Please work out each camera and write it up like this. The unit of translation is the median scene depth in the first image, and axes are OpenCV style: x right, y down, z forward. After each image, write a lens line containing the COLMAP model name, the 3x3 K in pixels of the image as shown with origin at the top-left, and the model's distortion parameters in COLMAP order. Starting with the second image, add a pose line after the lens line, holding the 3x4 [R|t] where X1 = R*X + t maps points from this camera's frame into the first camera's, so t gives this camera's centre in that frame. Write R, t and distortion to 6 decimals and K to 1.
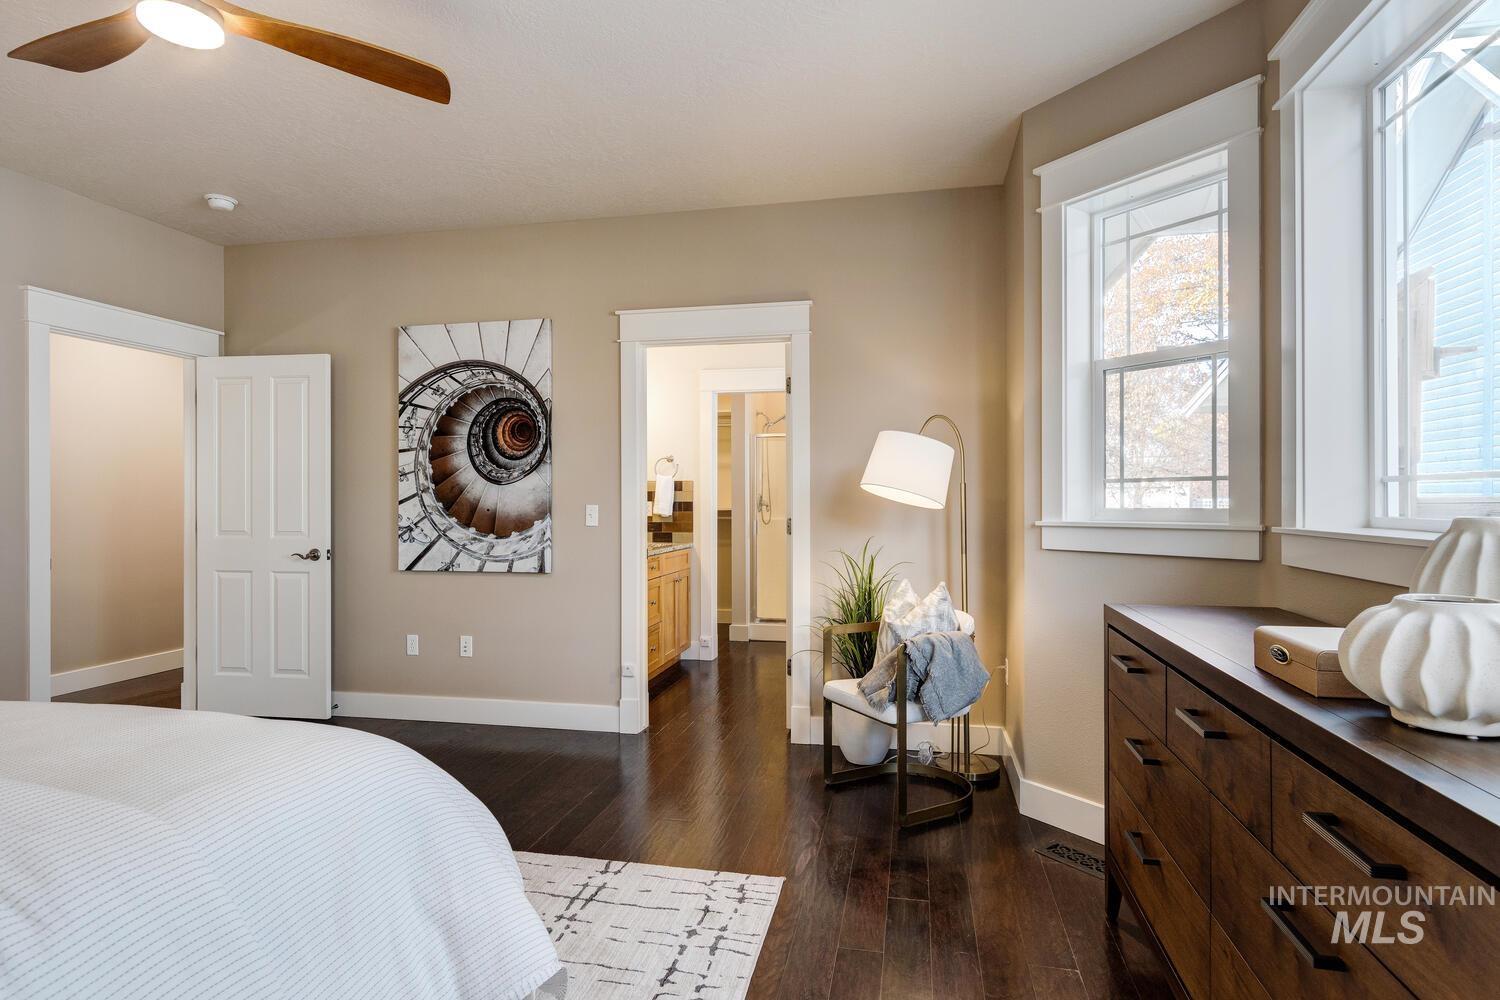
lens RADIAL K [[785.1, 0, 754.4], [0, 785.1, 501.7], [0, 0, 1]] dist [0.001051, 0.000078]
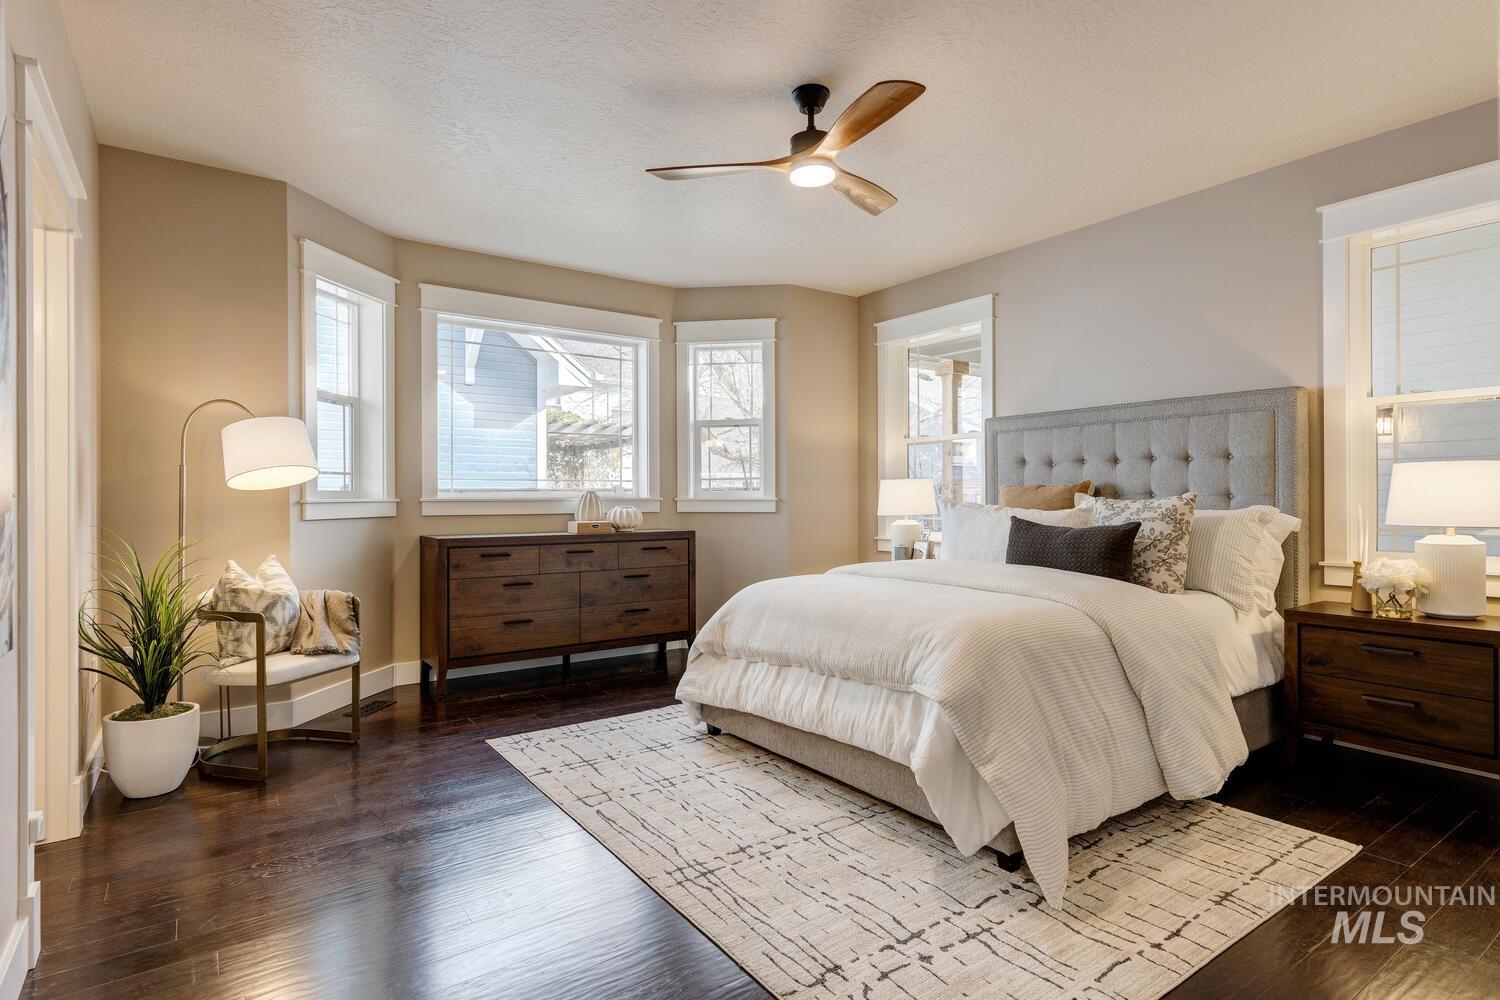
lens RADIAL K [[785.1, 0, 752.2], [0, 785.1, 499.1], [0, 0, 1]] dist [0.001051, 0.000078]
pose [[-0.731265, -0.002862, 0.682088, -1.398142], [-0.004217, 0.999991, -0.000326, 0.025835], [-0.682081, -0.003115, -0.731270, 1.826561]]
